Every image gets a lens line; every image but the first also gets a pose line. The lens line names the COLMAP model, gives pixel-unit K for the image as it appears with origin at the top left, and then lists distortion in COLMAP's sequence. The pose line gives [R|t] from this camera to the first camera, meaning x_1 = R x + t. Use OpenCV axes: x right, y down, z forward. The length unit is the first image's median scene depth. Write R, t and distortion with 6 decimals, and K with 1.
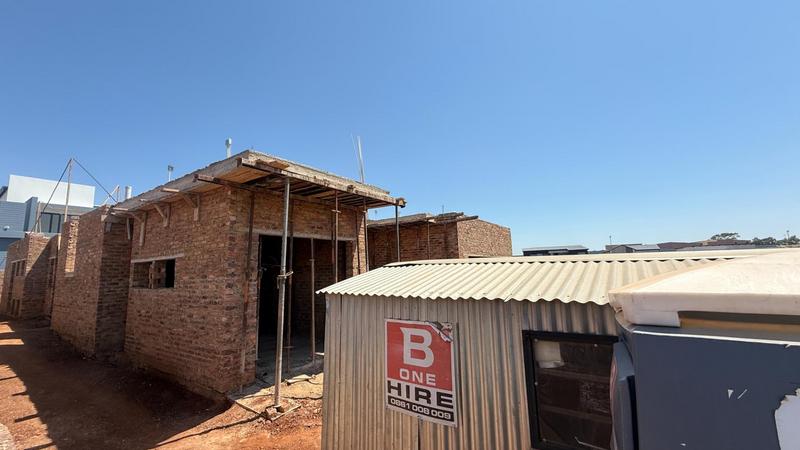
lens RADIAL K [[314.2, 0, 399.5], [0, 314.2, 226.4], [0, 0, 1]] dist [-0.001740, -0.000394]
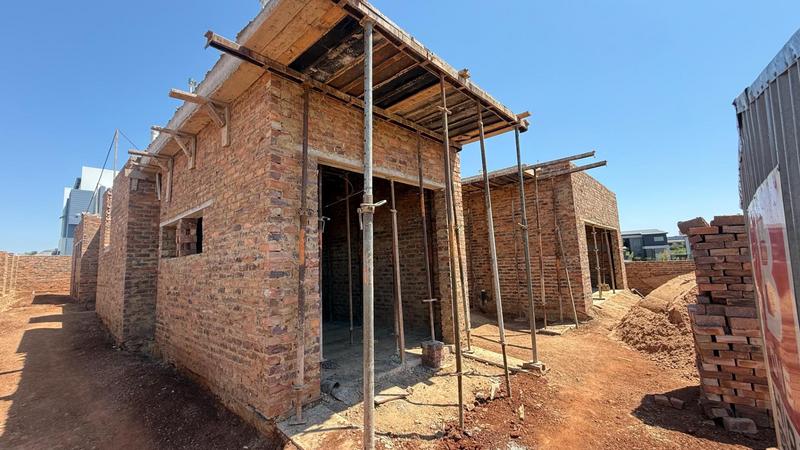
lens RADIAL K [[314.2, 0, 400.5], [0, 314.2, 226.3], [0, 0, 1]] dist [-0.001740, -0.000394]
pose [[0.989872, -0.025292, -0.139690, -0.203741], [0.029039, 0.999269, 0.024846, 0.146321], [0.138959, -0.028650, 0.989884, 0.408247]]
